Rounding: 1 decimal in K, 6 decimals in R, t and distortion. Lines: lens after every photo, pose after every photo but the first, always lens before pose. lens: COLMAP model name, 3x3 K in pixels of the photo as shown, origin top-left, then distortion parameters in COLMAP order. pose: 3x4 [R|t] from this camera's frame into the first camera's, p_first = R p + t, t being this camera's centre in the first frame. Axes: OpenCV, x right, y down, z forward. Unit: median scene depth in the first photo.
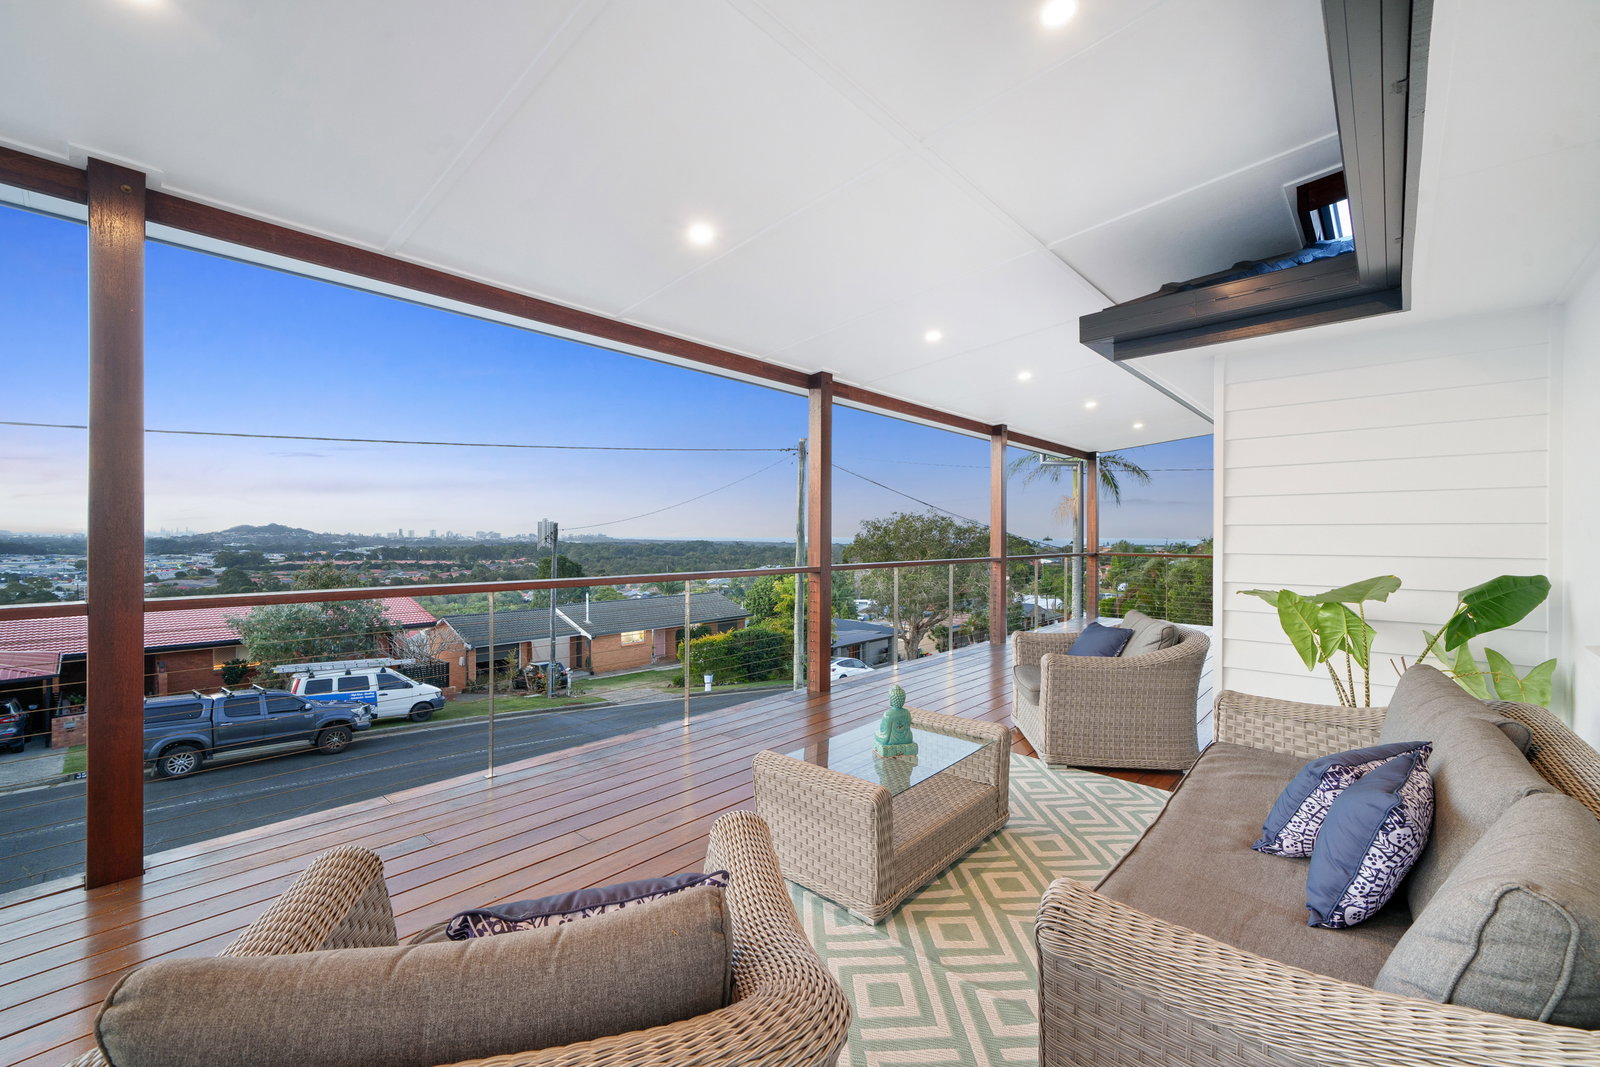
lens RADIAL K [[638.0, 0, 800.4], [0, 638.0, 522.6], [0, 0, 1]] dist [0.008180, 0.000011]
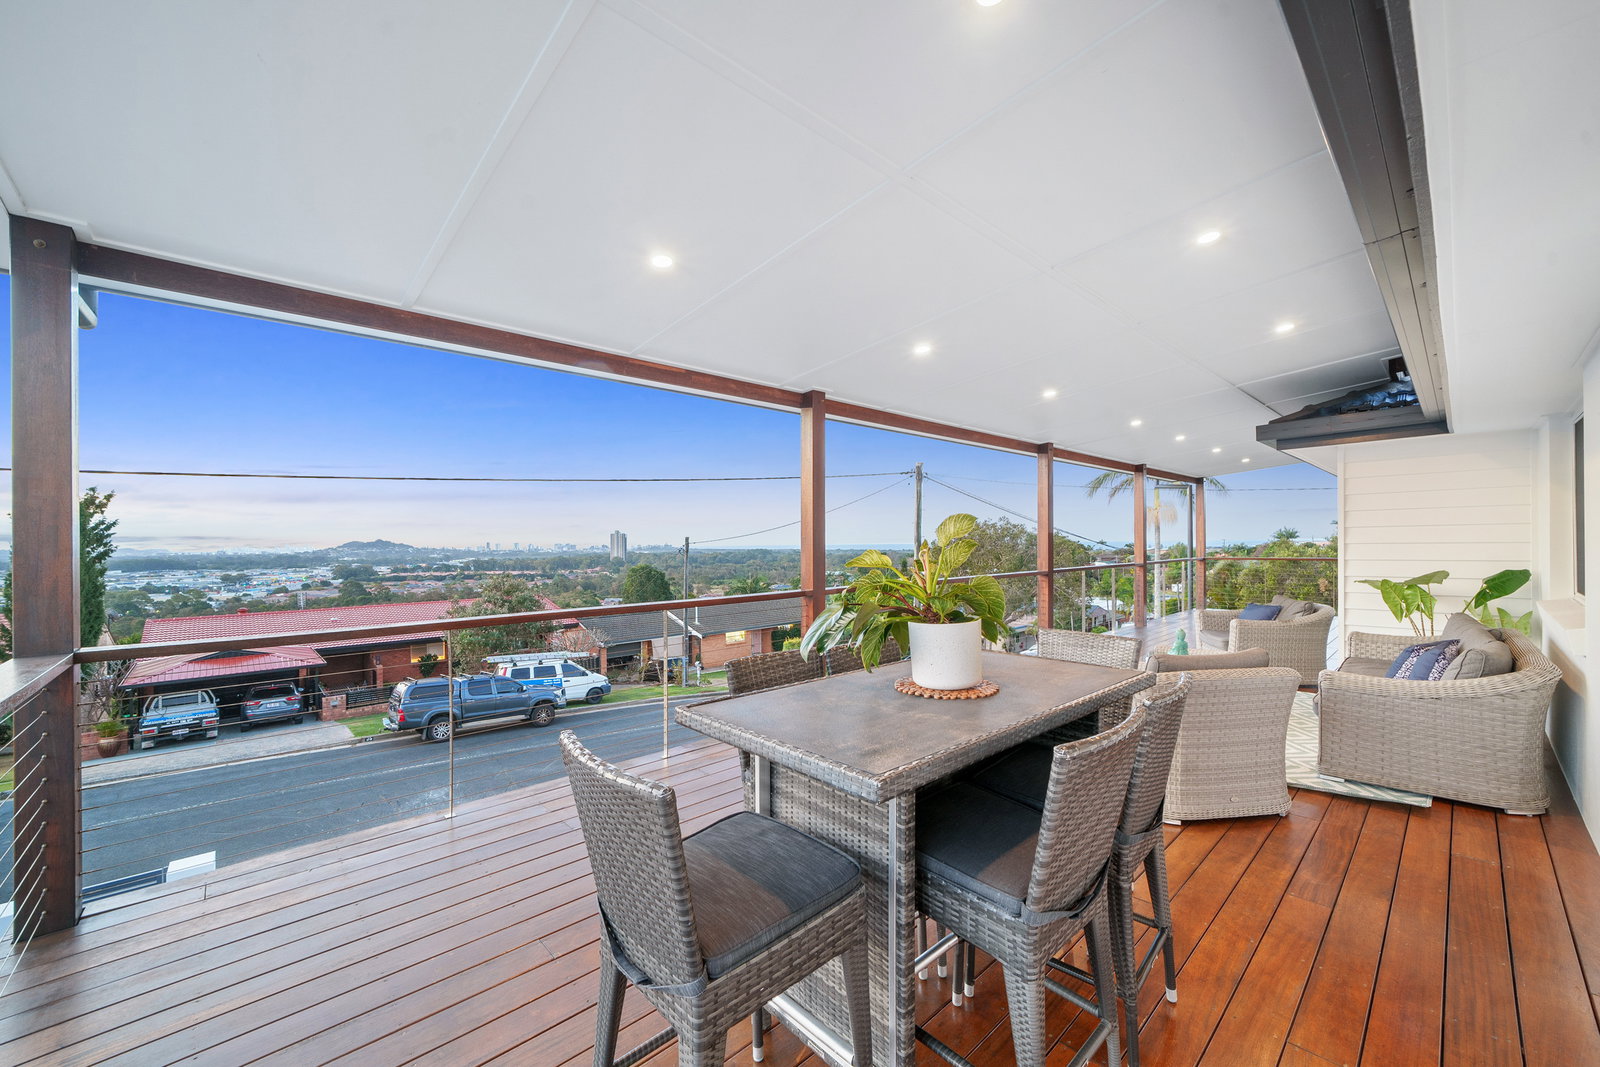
lens RADIAL K [[614.9, 0, 800.0], [0, 614.9, 533.5], [0, 0, 1]] dist [-0.000251, -0.000252]
pose [[0.996685, -0.017274, -0.079499, -0.115748], [0.017661, 0.999835, 0.004174, -0.009492], [0.079414, -0.005564, 0.996826, -0.133350]]
